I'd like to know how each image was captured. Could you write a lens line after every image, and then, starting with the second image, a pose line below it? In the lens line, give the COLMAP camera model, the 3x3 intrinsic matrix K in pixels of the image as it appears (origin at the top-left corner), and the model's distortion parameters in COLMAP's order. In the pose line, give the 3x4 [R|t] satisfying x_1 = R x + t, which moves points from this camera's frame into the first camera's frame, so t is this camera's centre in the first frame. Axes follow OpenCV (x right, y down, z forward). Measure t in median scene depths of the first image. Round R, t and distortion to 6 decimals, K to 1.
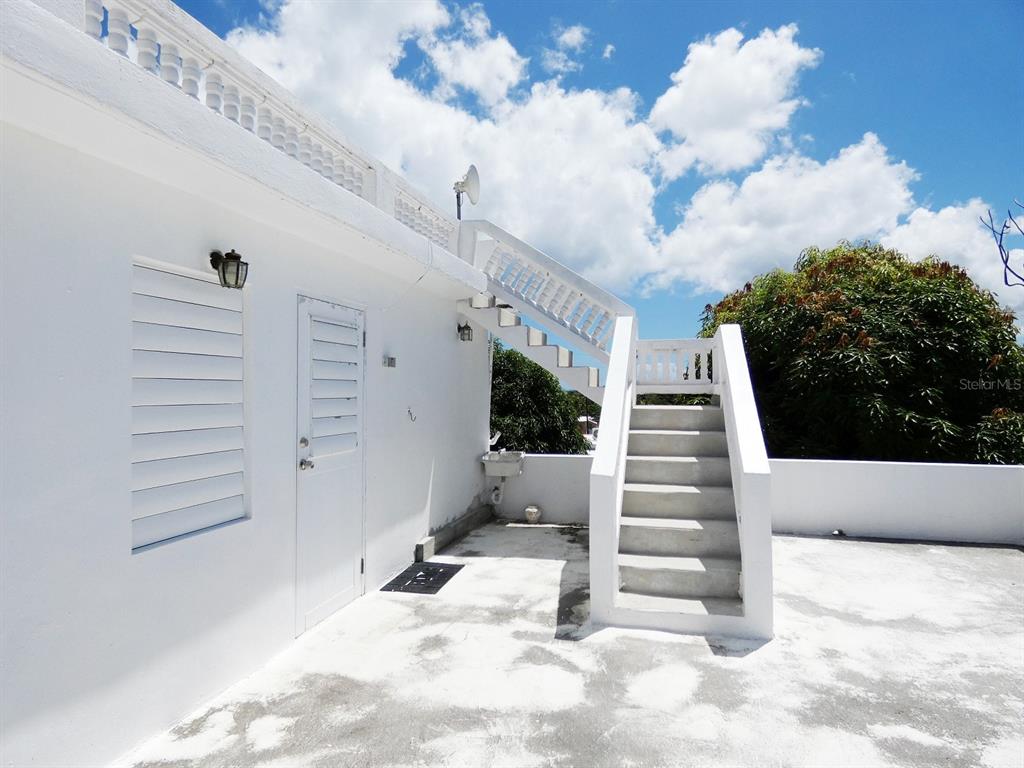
lens RADIAL K [[614.5, 0, 513.7], [0, 614.5, 379.8], [0, 0, 1]] dist [-0.001942, 0.001808]
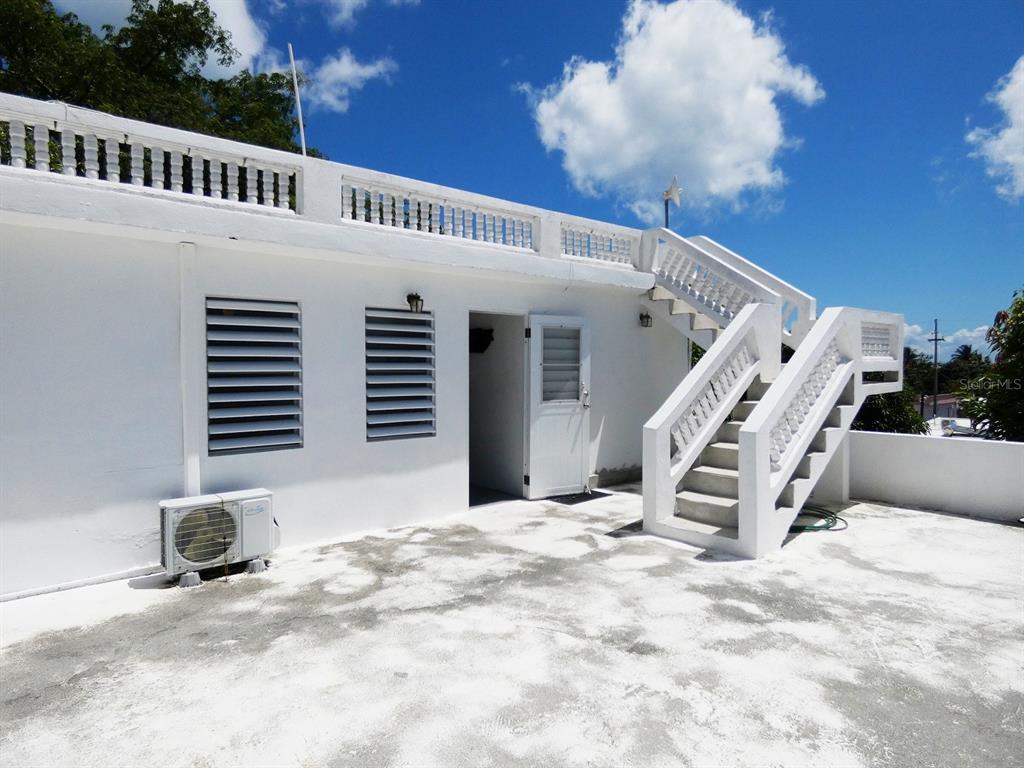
lens RADIAL K [[614.5, 0, 509.8], [0, 614.5, 386.9], [0, 0, 1]] dist [-0.001942, 0.001808]
pose [[0.820918, 0.019750, -0.570704, 0.820211], [0.008643, 0.998858, 0.046998, -0.005552], [0.570980, -0.043514, 0.819810, -0.383673]]
